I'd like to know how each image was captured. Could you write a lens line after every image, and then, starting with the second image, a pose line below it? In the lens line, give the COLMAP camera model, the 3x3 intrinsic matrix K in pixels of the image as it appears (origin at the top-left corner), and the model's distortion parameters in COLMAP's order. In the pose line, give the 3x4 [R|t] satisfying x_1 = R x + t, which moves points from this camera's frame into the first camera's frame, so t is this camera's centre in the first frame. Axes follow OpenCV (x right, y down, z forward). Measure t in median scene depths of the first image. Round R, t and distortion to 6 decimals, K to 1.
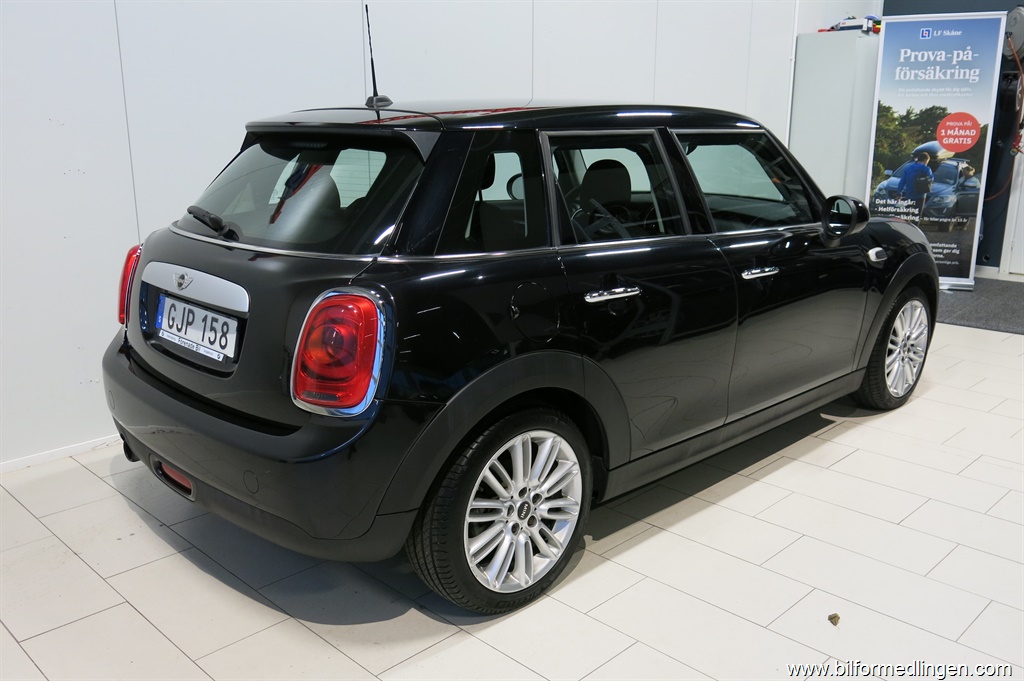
lens RADIAL K [[914.7, 0, 512.0], [0, 914.7, 340.5], [0, 0, 1]] dist [0.033296, -0.000770]
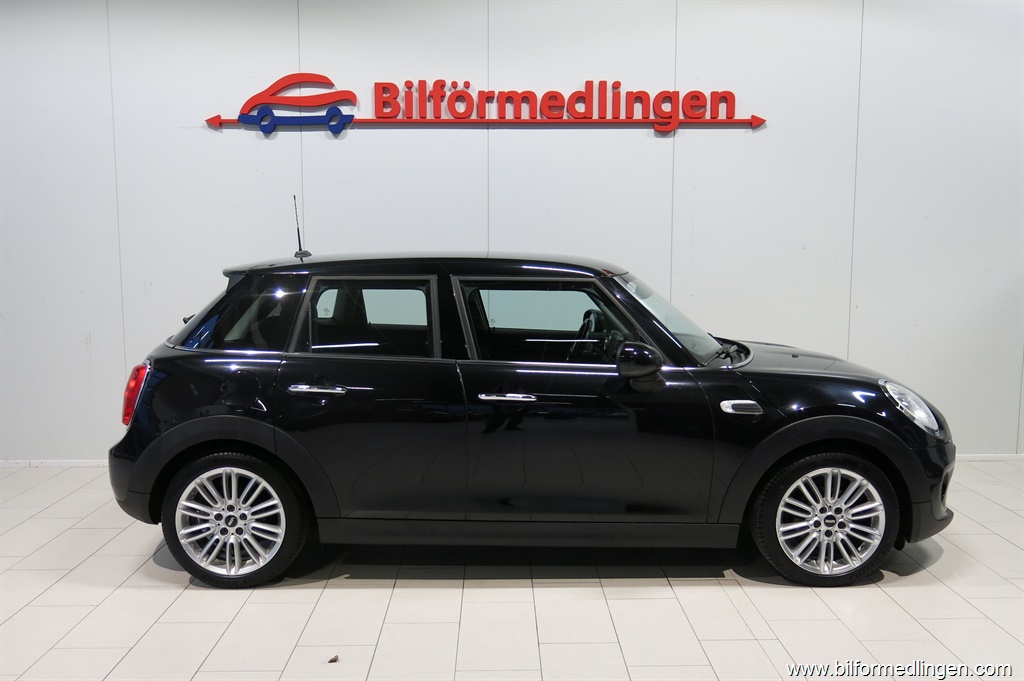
lens RADIAL K [[887.7, 0, 512.0], [0, 887.7, 340.5], [0, 0, 1]] dist [0.000500, -0.006187]
pose [[0.712883, 0.074536, -0.697310, 1.157794], [-0.174734, 0.981855, -0.073684, -0.067834], [0.679165, 0.174372, 0.712972, 0.195526]]
